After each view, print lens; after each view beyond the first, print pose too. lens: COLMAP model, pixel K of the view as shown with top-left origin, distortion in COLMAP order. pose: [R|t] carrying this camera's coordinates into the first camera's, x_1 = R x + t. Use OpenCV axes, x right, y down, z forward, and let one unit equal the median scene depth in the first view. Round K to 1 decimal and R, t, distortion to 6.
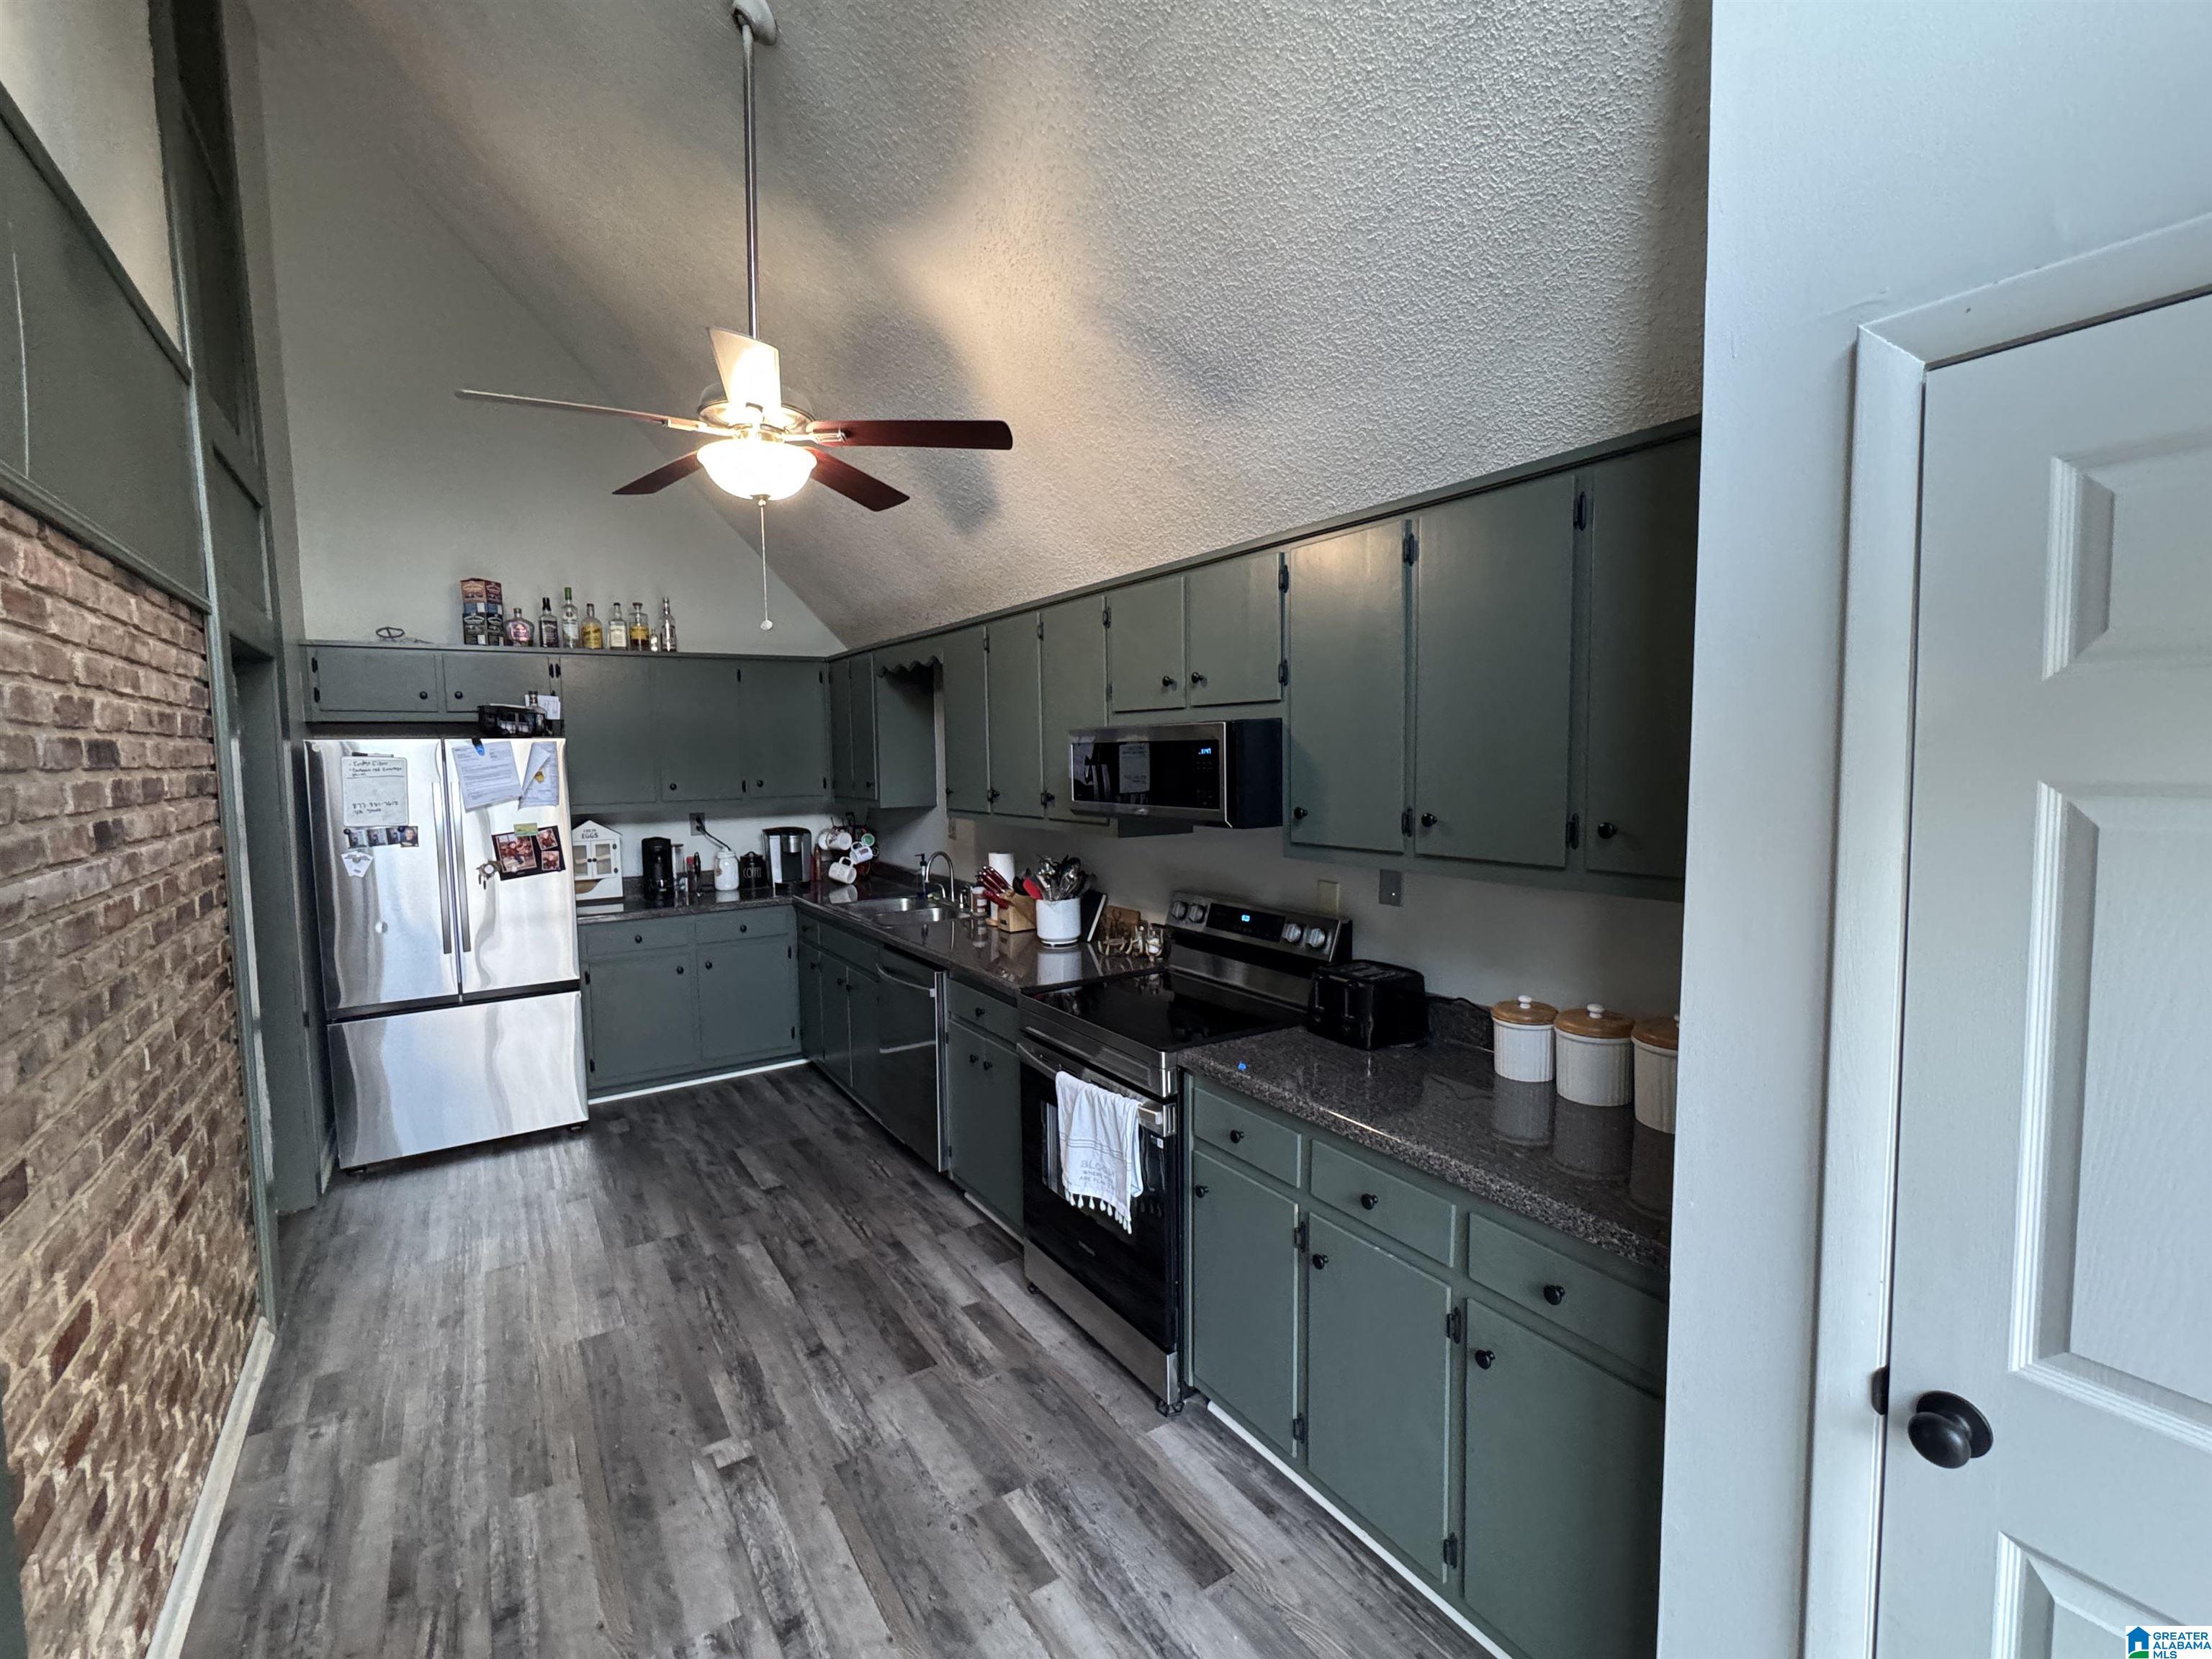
lens RADIAL K [[994.5, 0, 1106.4], [0, 994.5, 833.0], [0, 0, 1]] dist [-0.002540, -0.000825]
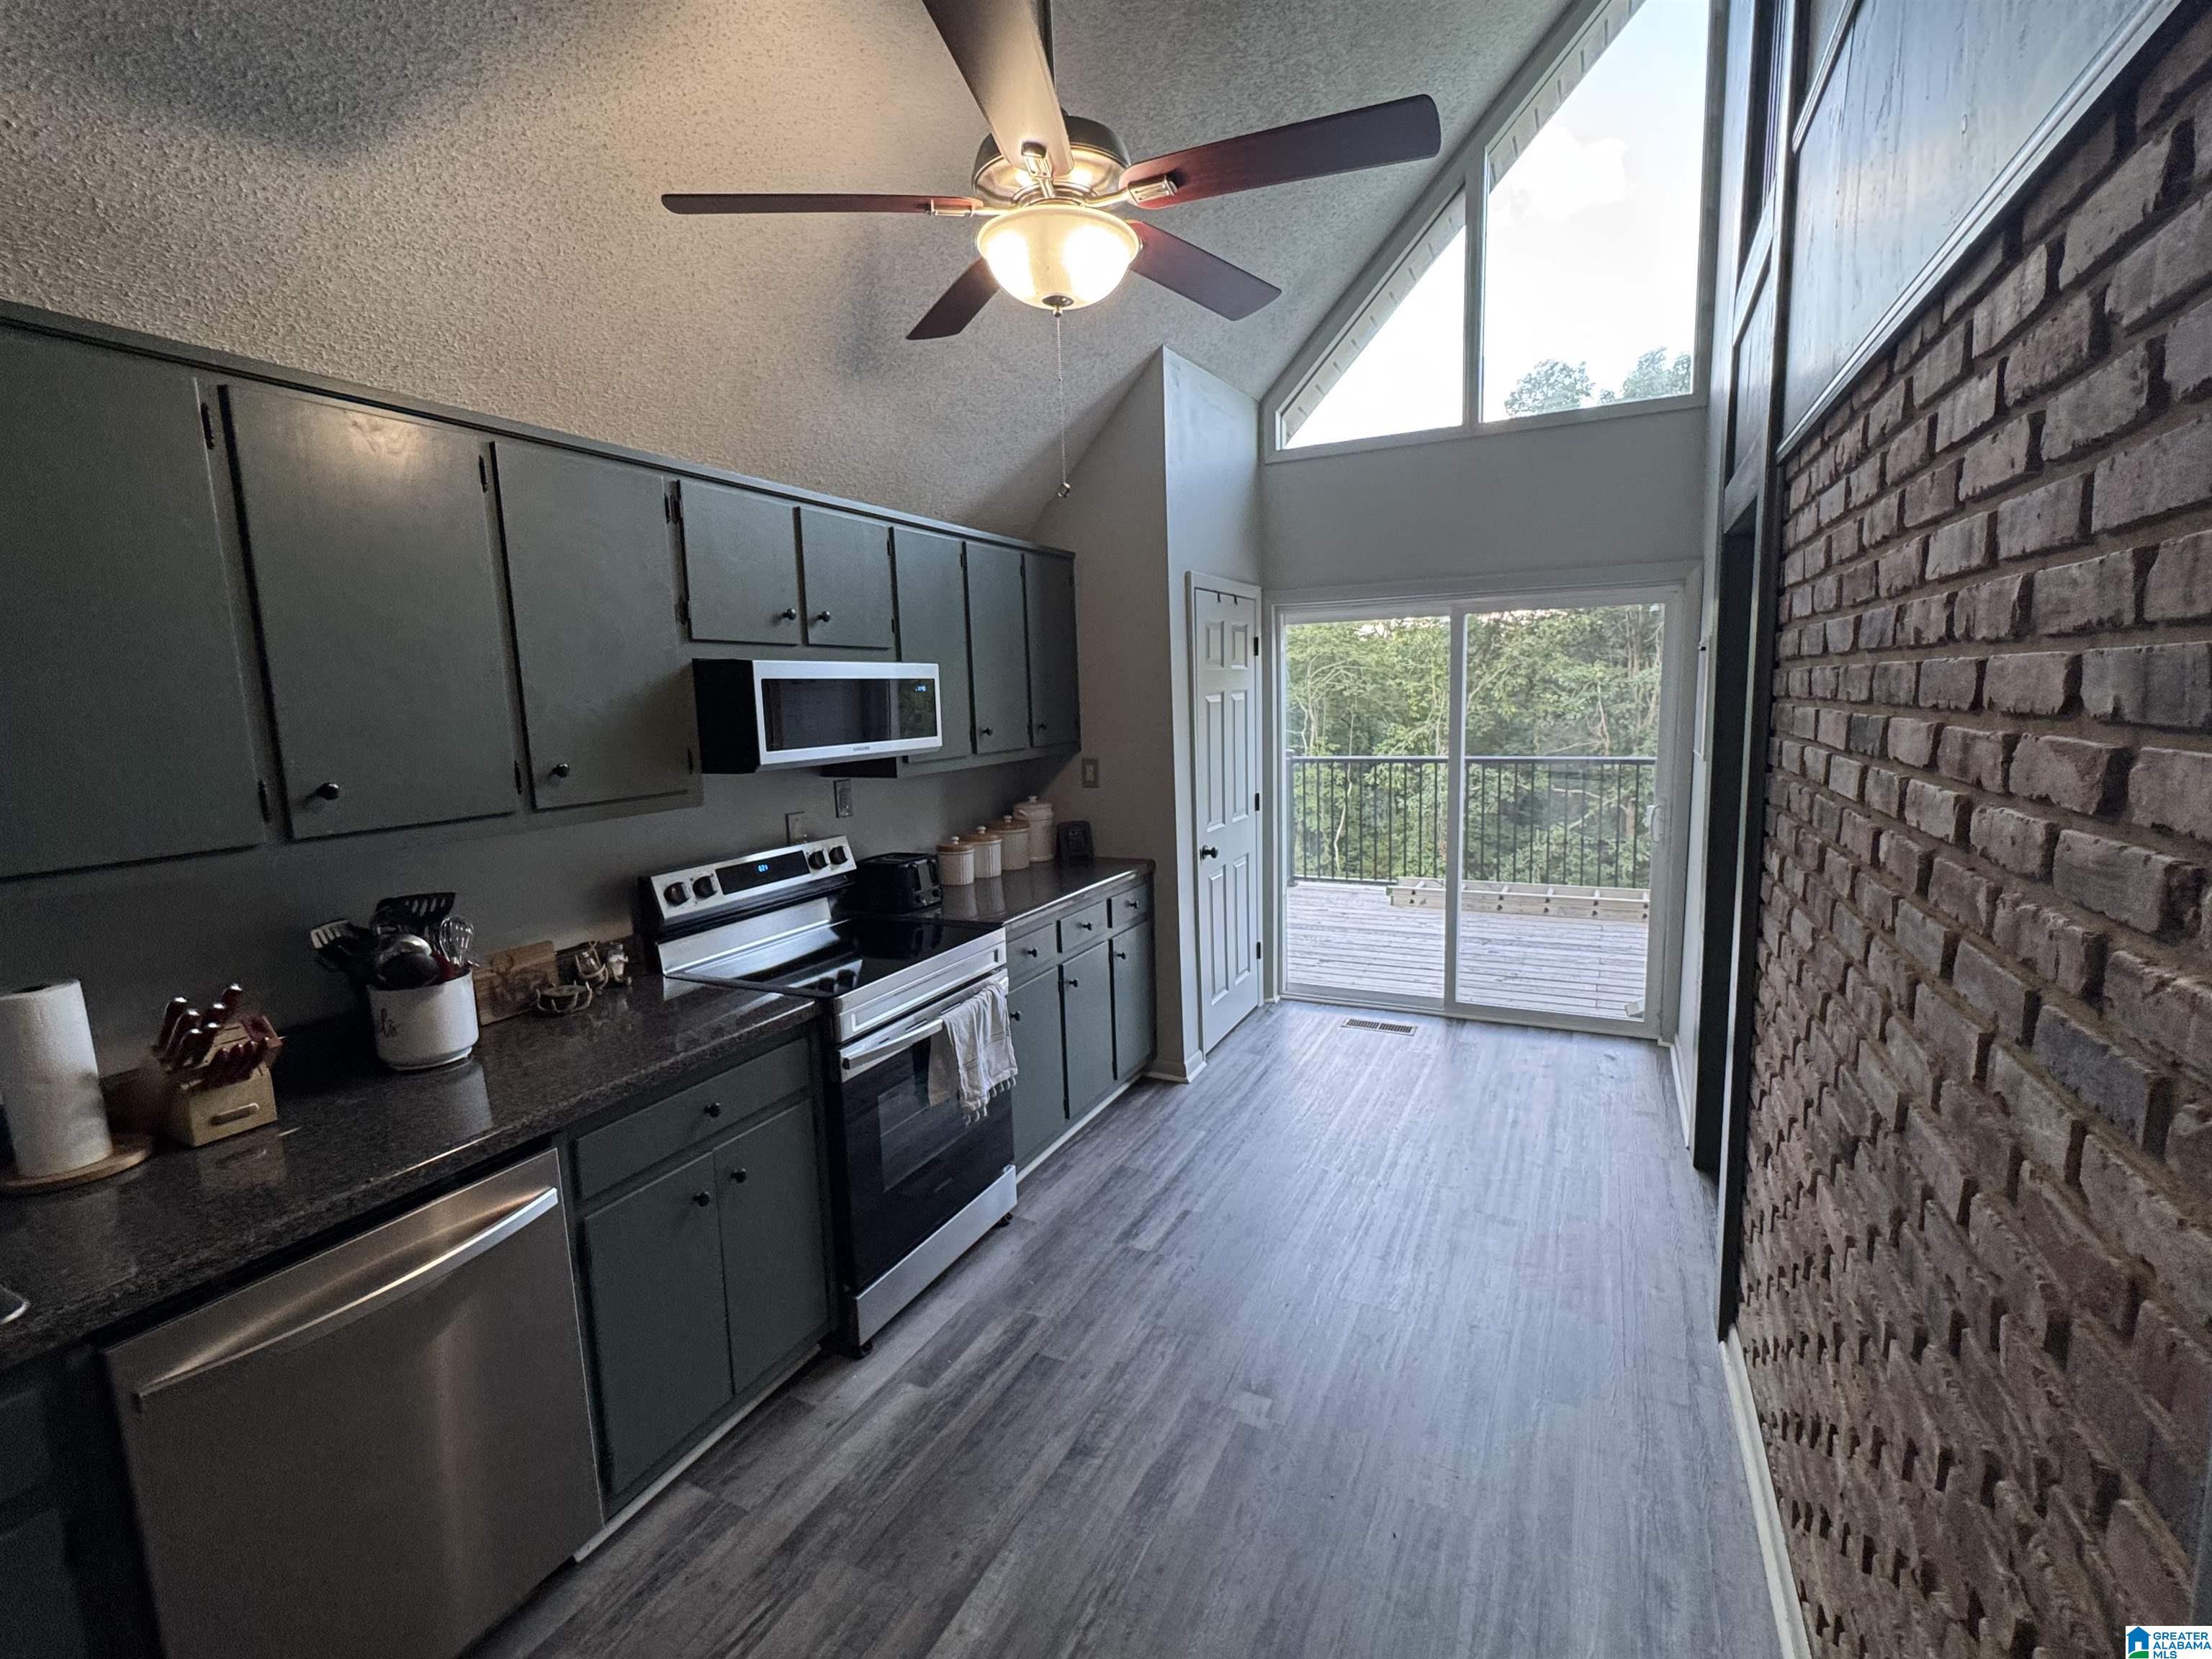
lens RADIAL K [[994.5, 0, 1106.4], [0, 994.5, 833.0], [0, 0, 1]] dist [-0.002540, -0.000825]
pose [[-0.514241, -0.086155, 0.853307, -0.845283], [0.111470, 0.979788, 0.166102, -0.071202], [-0.850371, 0.180534, -0.494244, 1.173295]]
